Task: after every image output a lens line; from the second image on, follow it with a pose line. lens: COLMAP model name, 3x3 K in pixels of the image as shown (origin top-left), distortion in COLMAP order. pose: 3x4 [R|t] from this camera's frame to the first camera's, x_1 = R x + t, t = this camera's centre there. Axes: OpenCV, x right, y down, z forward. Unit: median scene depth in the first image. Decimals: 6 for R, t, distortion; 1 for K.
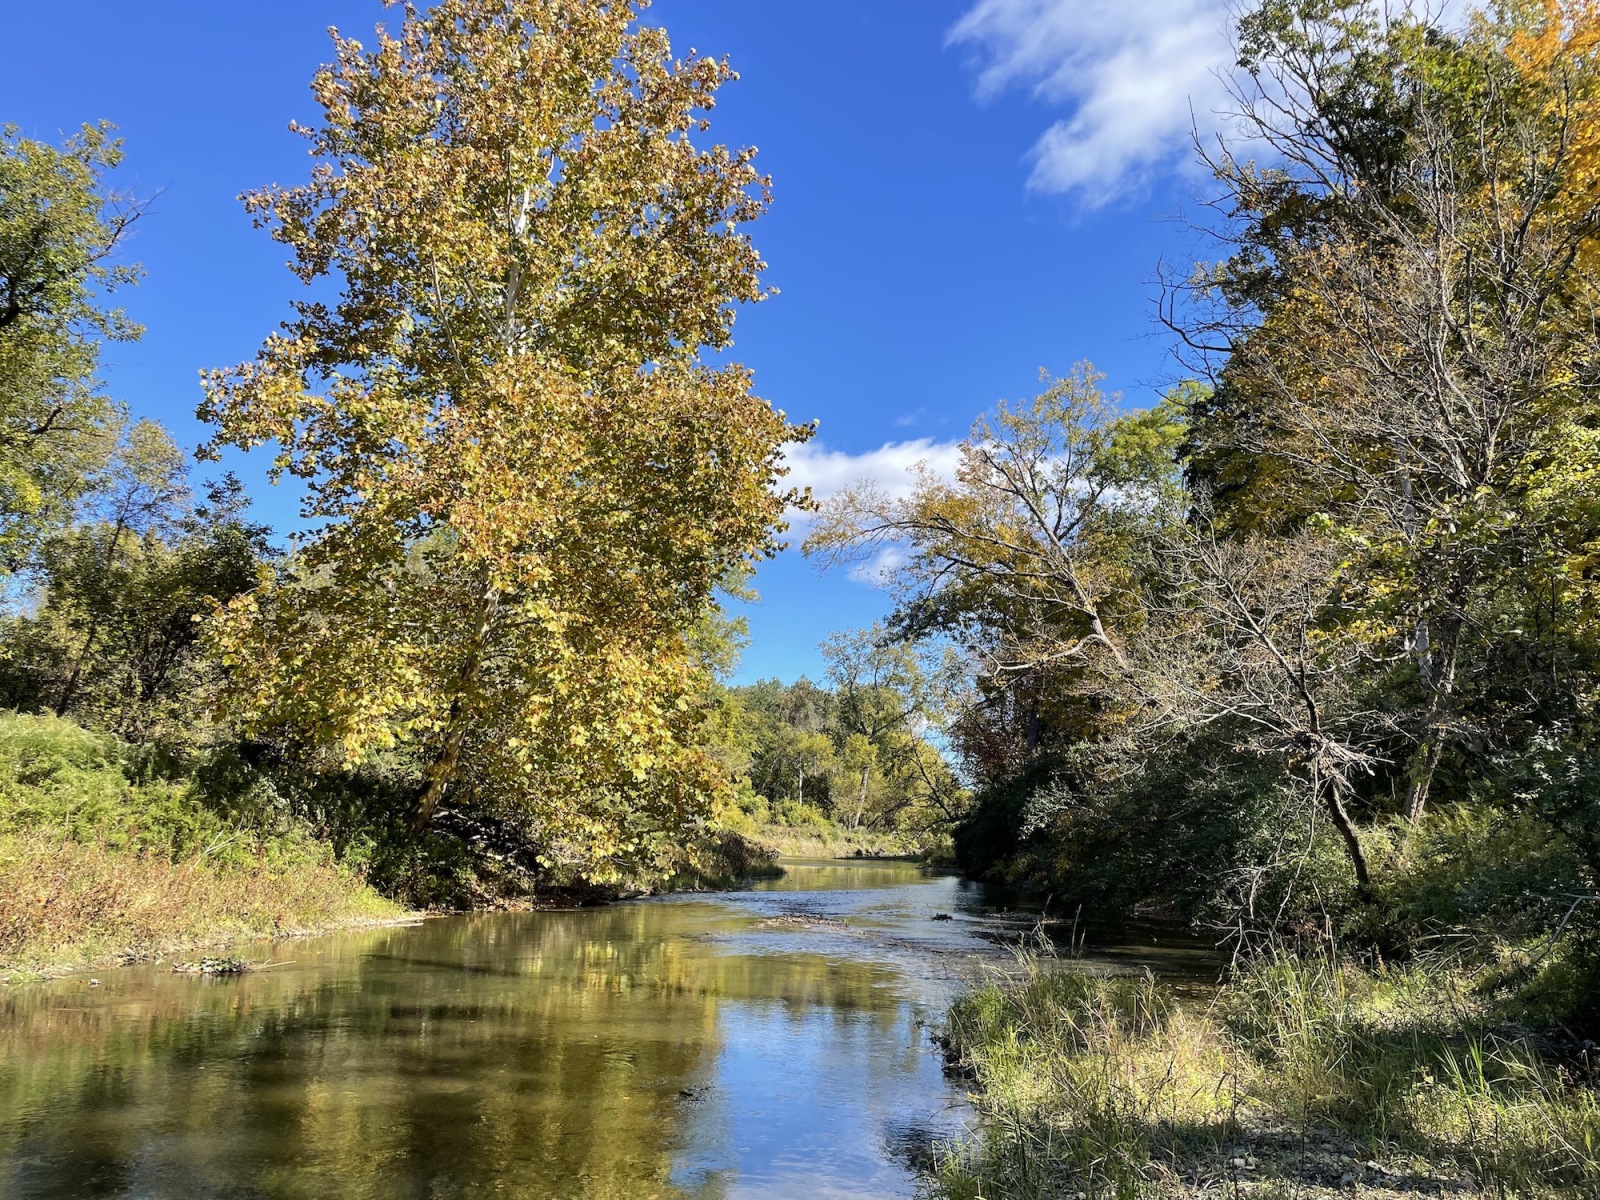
lens RADIAL K [[1190.4, 0, 787.8], [0, 1190.4, 584.3], [0, 0, 1]] dist [-0.006539, -0.012634]
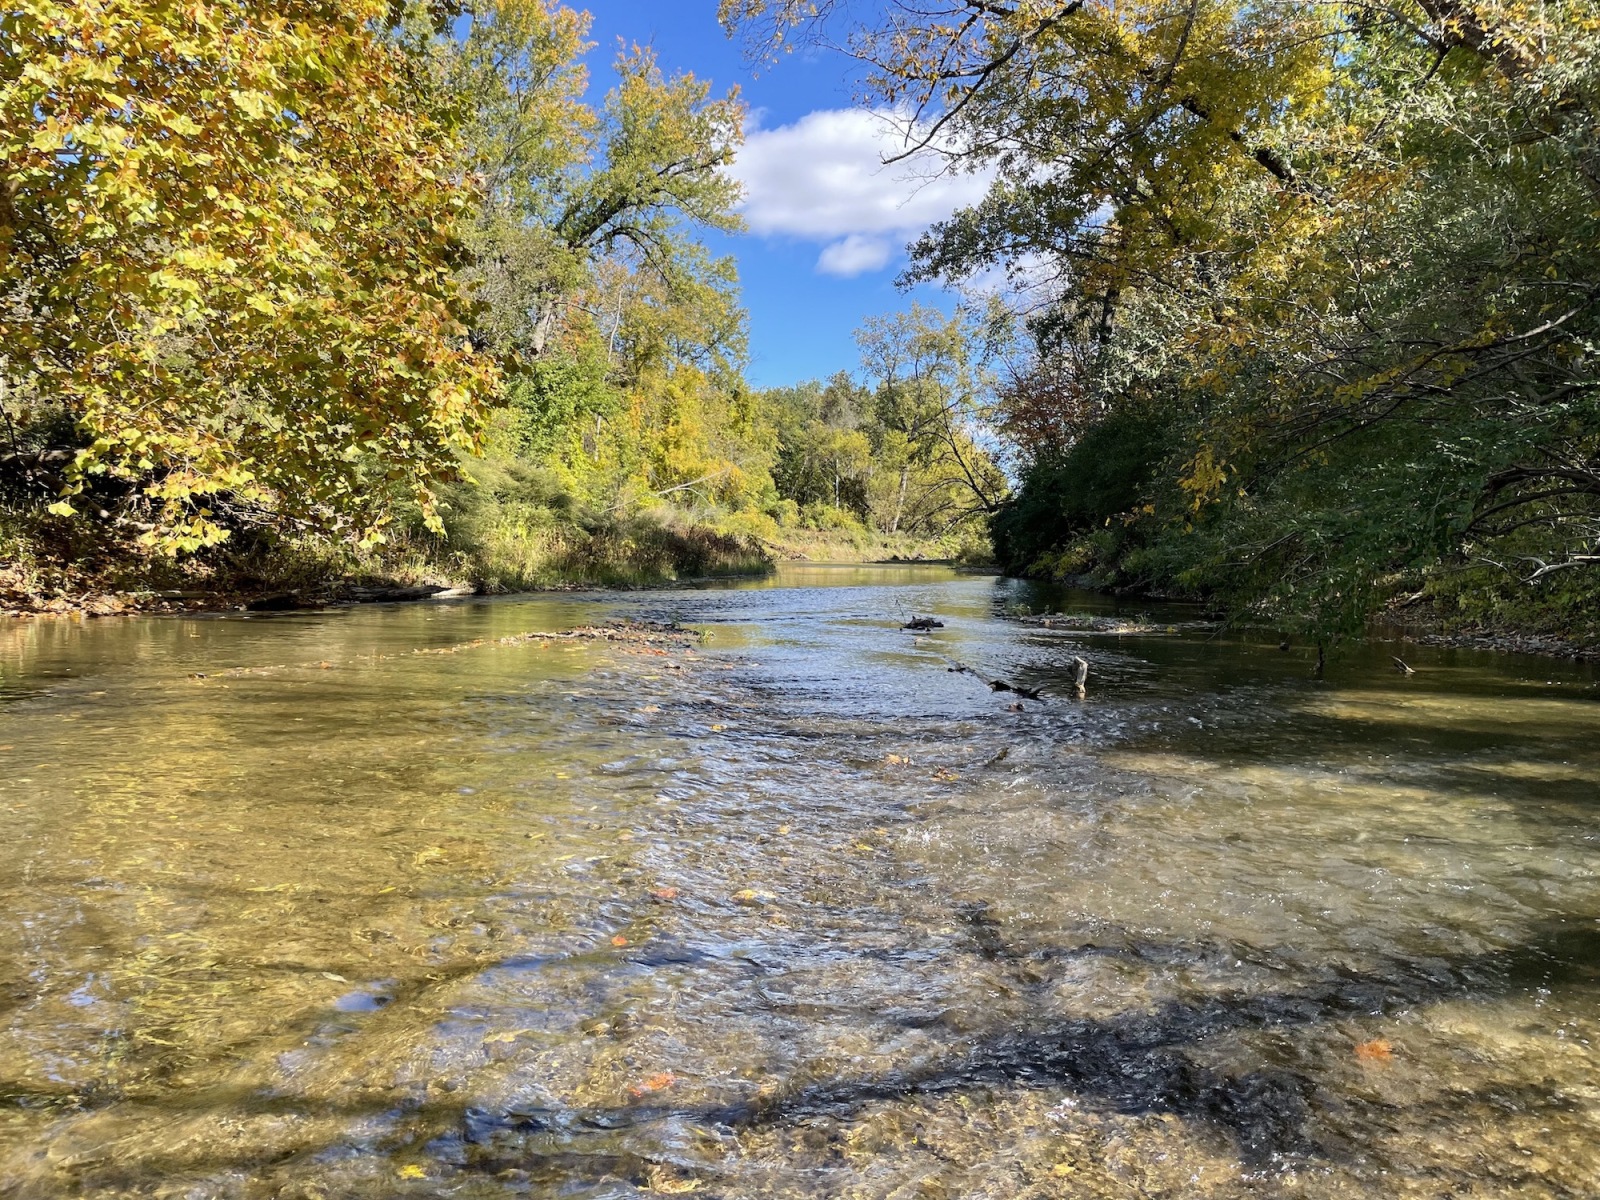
lens RADIAL K [[1201.7, 0, 801.2], [0, 1201.7, 608.8], [0, 0, 1]] dist [0.011480, 0.000874]
pose [[0.999411, -0.012015, -0.032140, 0.103867], [0.019816, 0.966806, 0.254743, 0.161771], [0.028012, -0.255229, 0.966475, 0.581783]]
